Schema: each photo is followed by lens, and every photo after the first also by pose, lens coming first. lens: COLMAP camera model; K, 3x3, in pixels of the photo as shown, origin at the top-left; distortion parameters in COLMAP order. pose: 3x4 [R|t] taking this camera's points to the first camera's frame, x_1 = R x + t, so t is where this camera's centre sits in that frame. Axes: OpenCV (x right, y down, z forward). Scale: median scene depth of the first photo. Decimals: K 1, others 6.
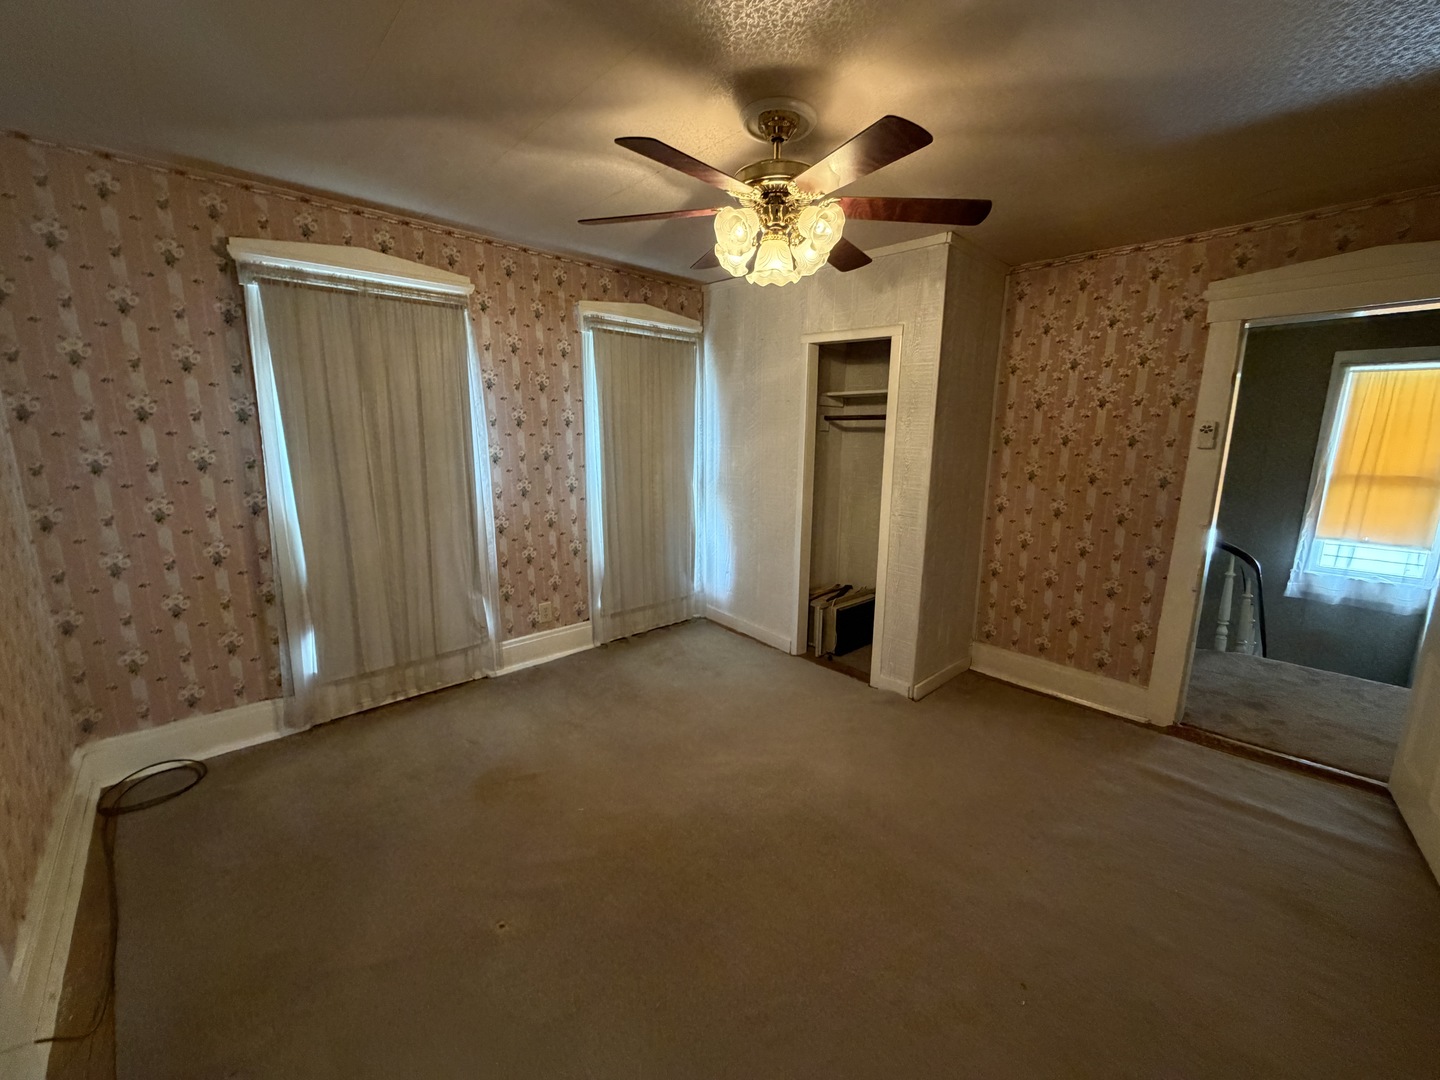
lens RADIAL K [[574.7, 0, 724.7], [0, 574.7, 535.5], [0, 0, 1]] dist [-0.001631, 0.000937]
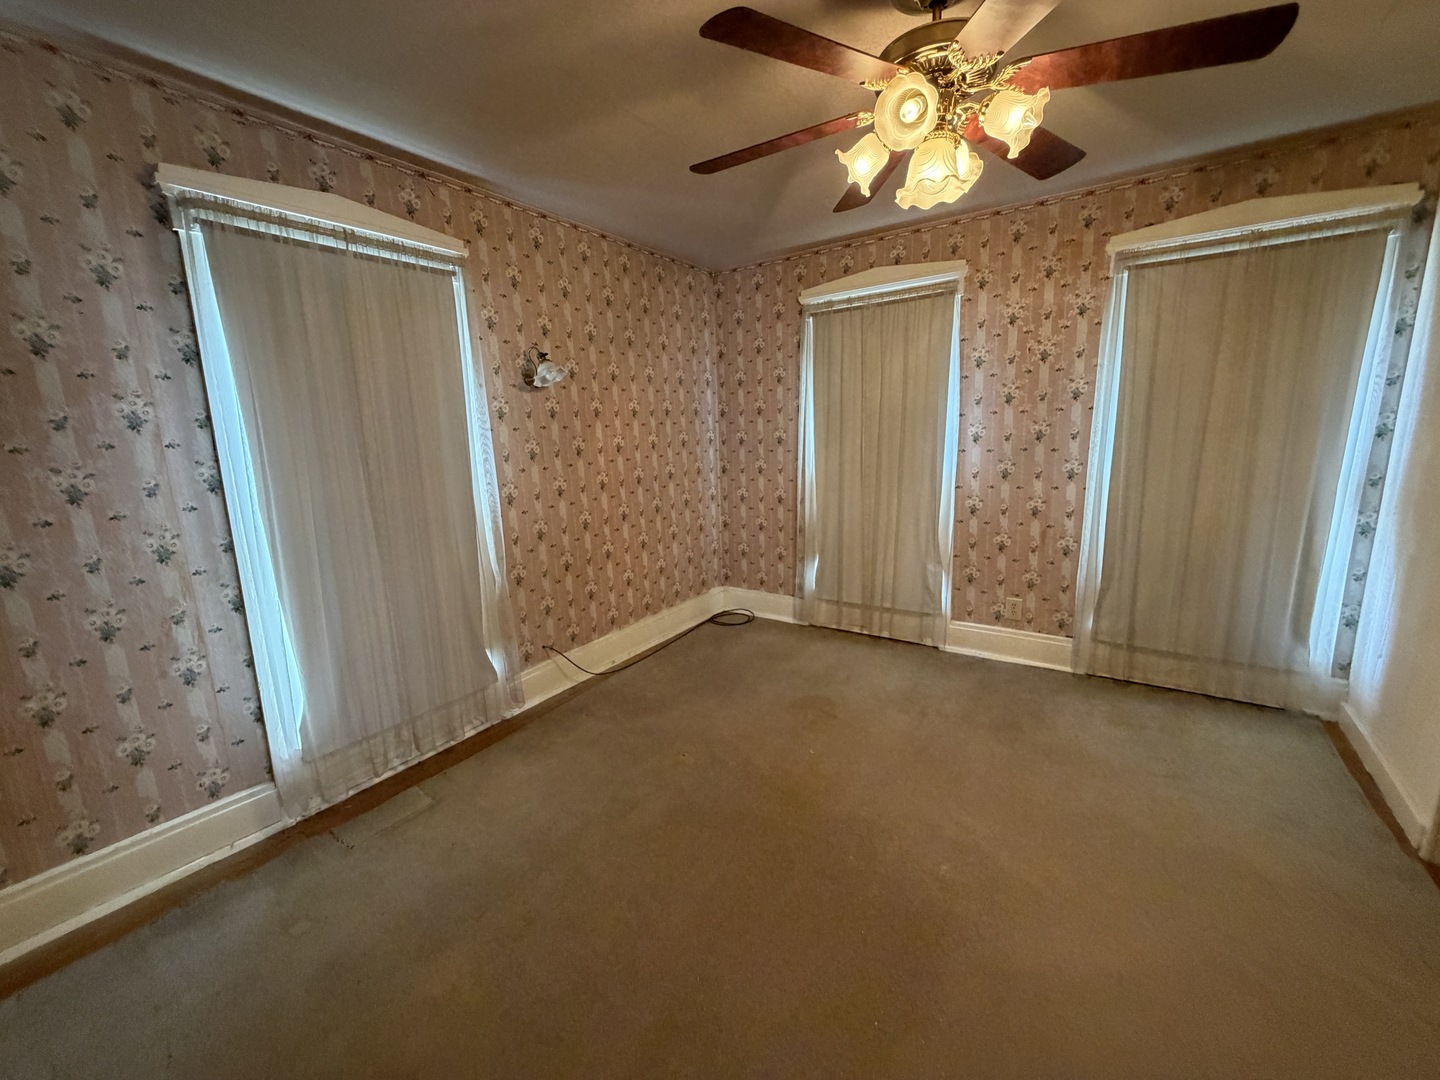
lens RADIAL K [[574.7, 0, 713.0], [0, 574.7, 537.2], [0, 0, 1]] dist [-0.001631, 0.000937]
pose [[0.205614, 0.166881, -0.964300, 0.485329], [-0.141488, 0.980070, 0.139441, -0.039525], [0.968351, 0.107766, 0.225127, 0.352815]]
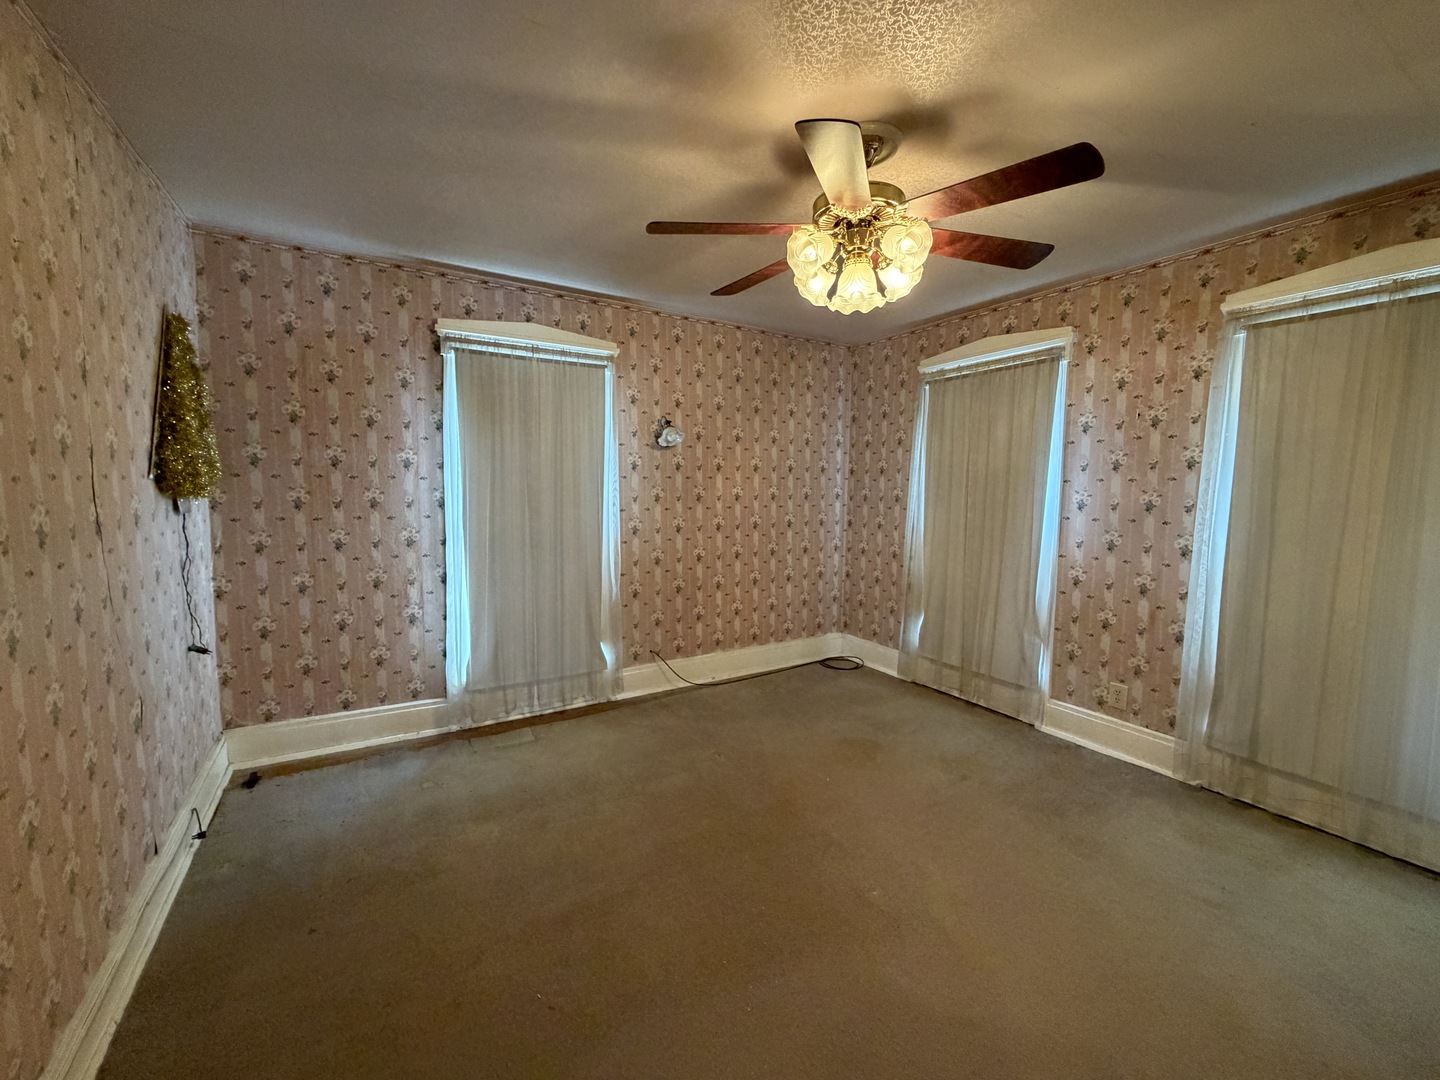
lens RADIAL K [[574.7, 0, 714.6], [0, 574.7, 537.0], [0, 0, 1]] dist [-0.001631, 0.000937]
pose [[-0.214999, 0.075558, -0.973687, 0.639637], [-0.188892, 0.974959, 0.117366, -0.079865], [0.958173, 0.209156, -0.195343, 0.613597]]
